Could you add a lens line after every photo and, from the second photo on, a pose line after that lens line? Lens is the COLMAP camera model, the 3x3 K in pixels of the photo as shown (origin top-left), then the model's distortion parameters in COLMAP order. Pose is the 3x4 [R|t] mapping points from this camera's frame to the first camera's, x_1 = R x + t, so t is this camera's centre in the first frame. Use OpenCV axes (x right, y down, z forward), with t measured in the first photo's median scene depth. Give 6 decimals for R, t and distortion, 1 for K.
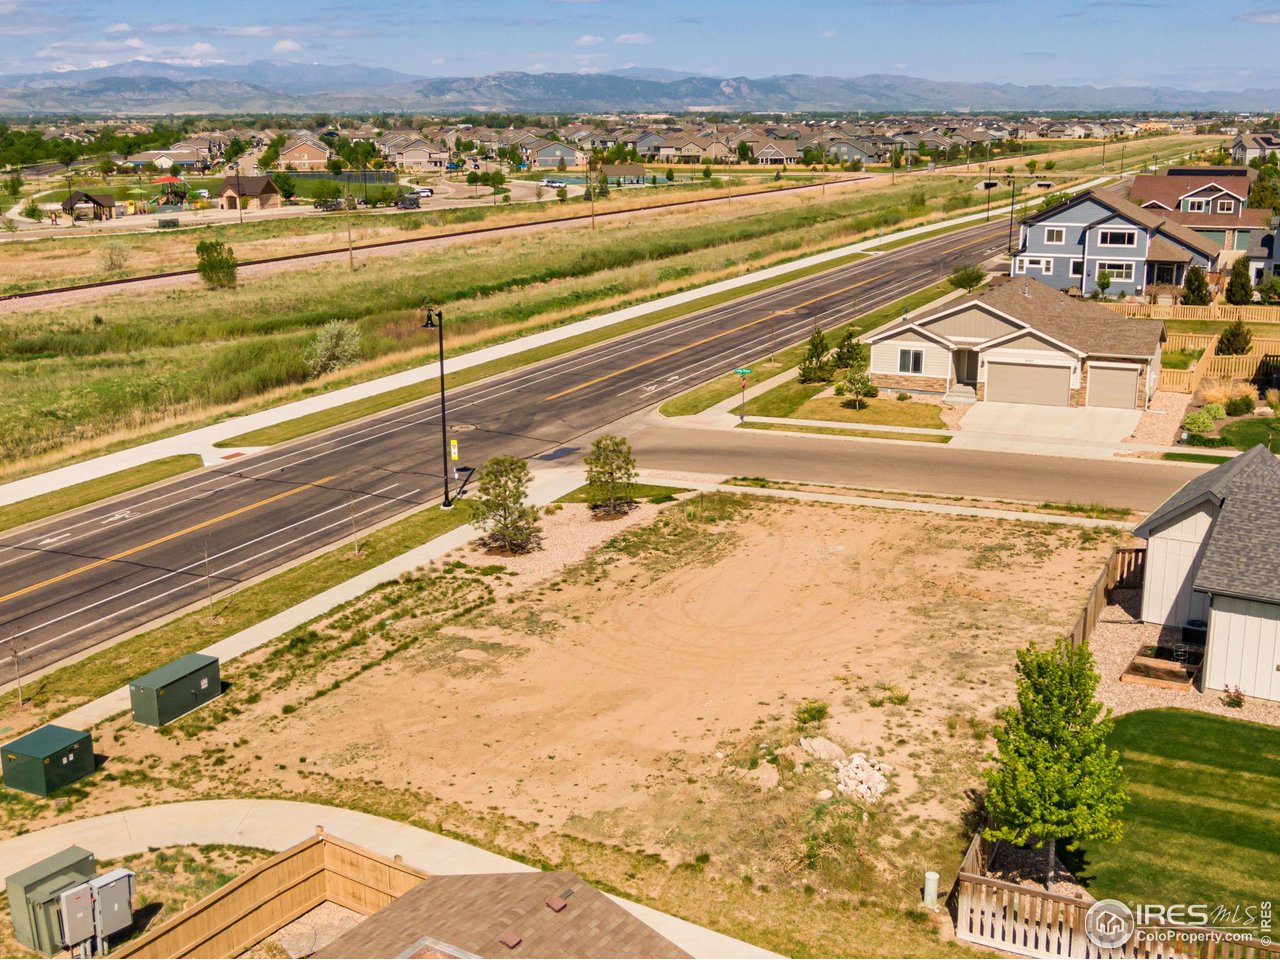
lens RADIAL K [[1427.5, 0, 637.1], [0, 1427.5, 533.1], [0, 0, 1]] dist [0.016856, -0.028343]
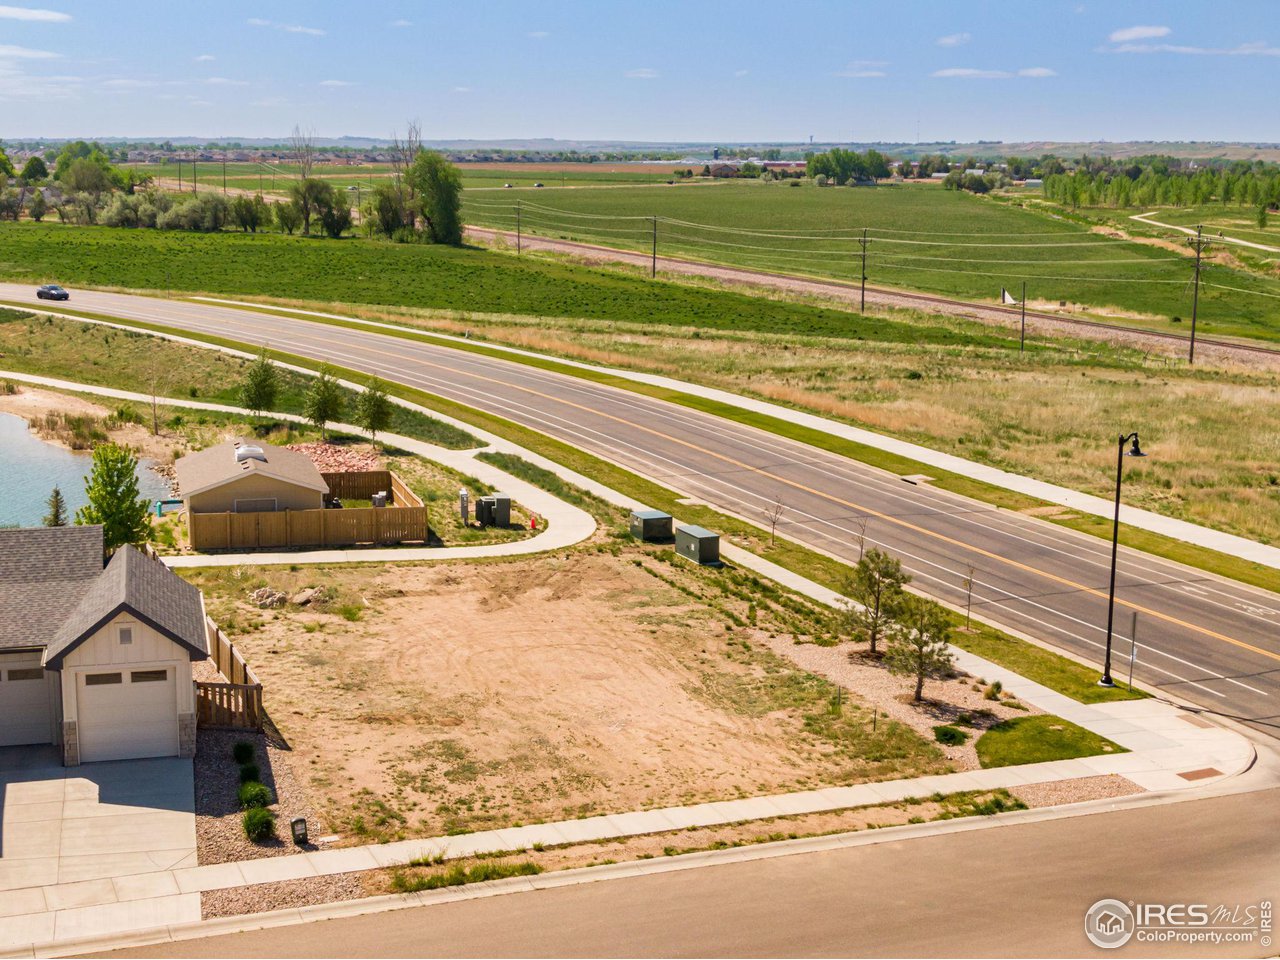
lens RADIAL K [[1827.4, 0, 640.0], [0, 1827.4, 480.0], [0, 0, 1]] dist [0.012385, -0.138351]
pose [[-0.671176, 0.127115, -0.730318, 0.583722], [-0.215225, 0.909337, 0.356069, -0.326116], [0.709367, 0.396167, -0.582966, 1.055831]]
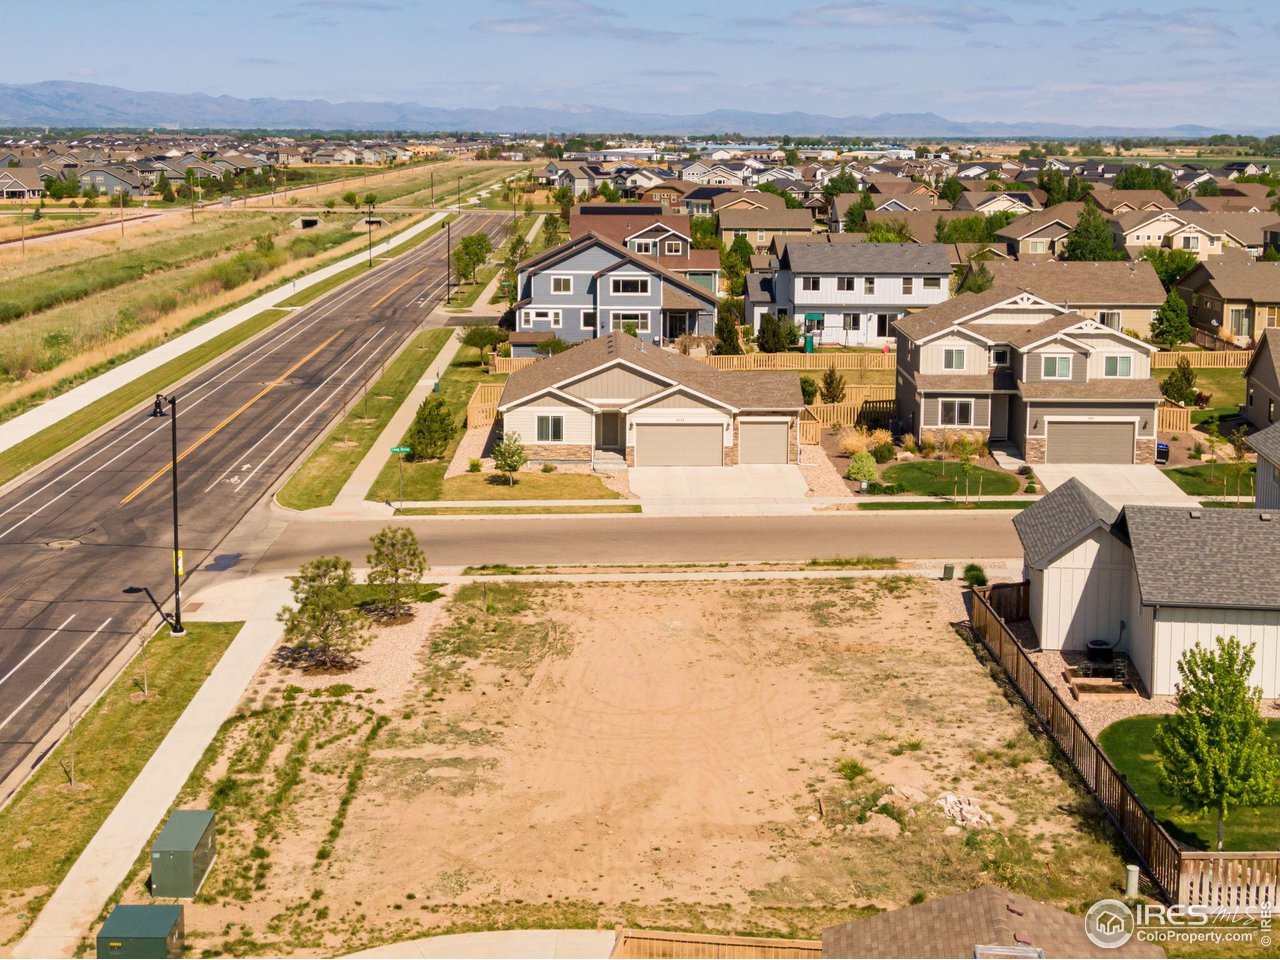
lens RADIAL K [[1827.4, 0, 640.0], [0, 1827.4, 480.0], [0, 0, 1]] dist [0.012385, -0.138351]
pose [[0.894306, -0.072563, 0.441534, -0.275818], [0.114811, 0.990940, -0.069690, -0.001411], [-0.432476, 0.113017, 0.894534, -0.052396]]
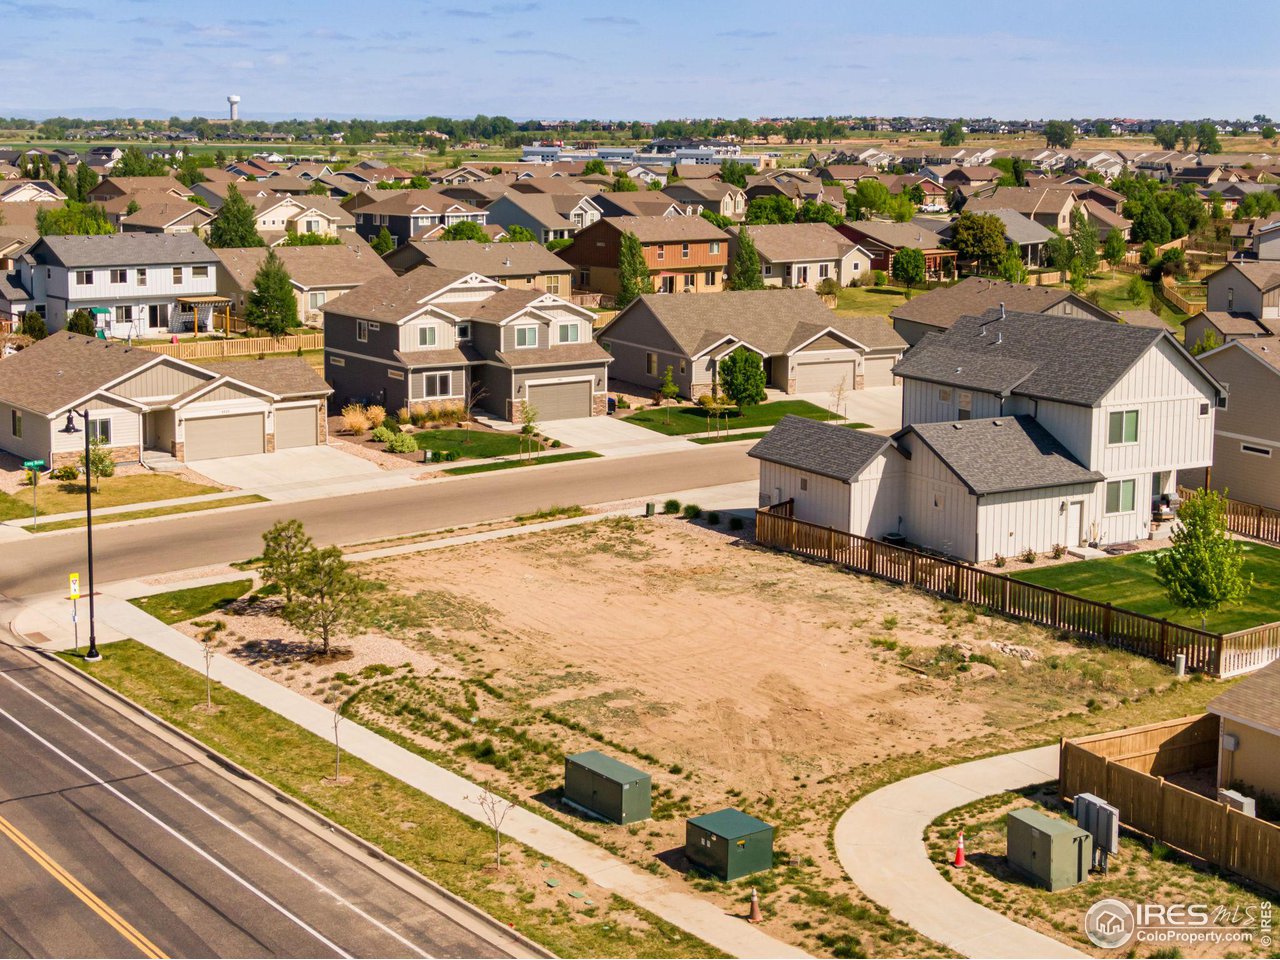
lens RADIAL K [[1881.9, 0, 640.0], [0, 1881.9, 480.0], [0, 0, 1]] dist [0.030266, -0.132101]
pose [[0.446818, -0.153192, 0.881411, -0.696678], [0.236252, 0.970460, 0.048905, -0.071922], [-0.862867, 0.186384, 0.469811, 0.185620]]
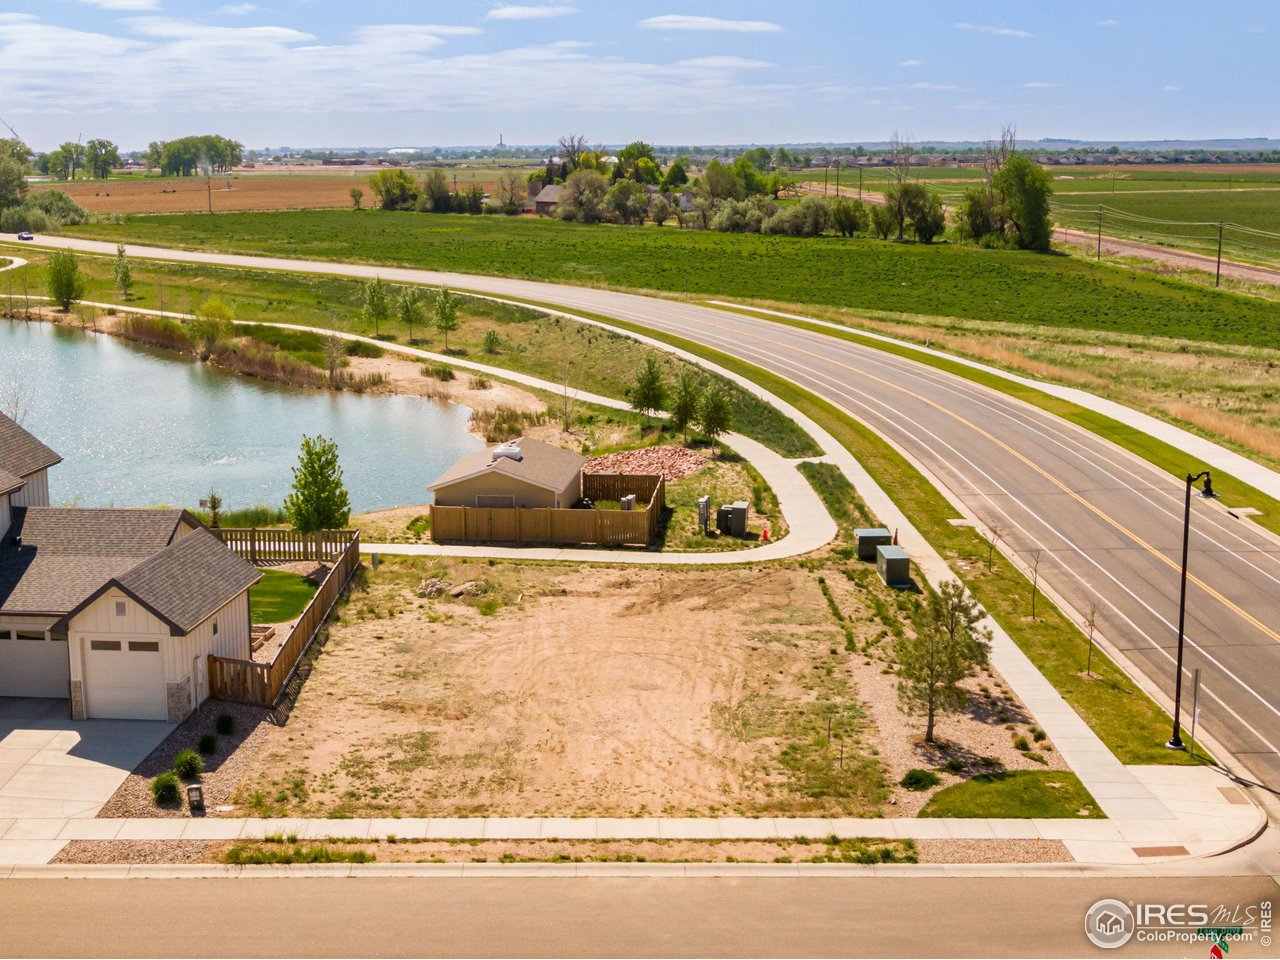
lens RADIAL K [[1827.4, 0, 640.0], [0, 1827.4, 480.0], [0, 0, 1]] dist [0.012385, -0.138351]
pose [[-0.892511, 0.085975, -0.442755, 0.384212], [-0.119565, 0.901441, 0.416064, -0.375146], [0.434889, 0.424280, -0.794266, 1.205355]]
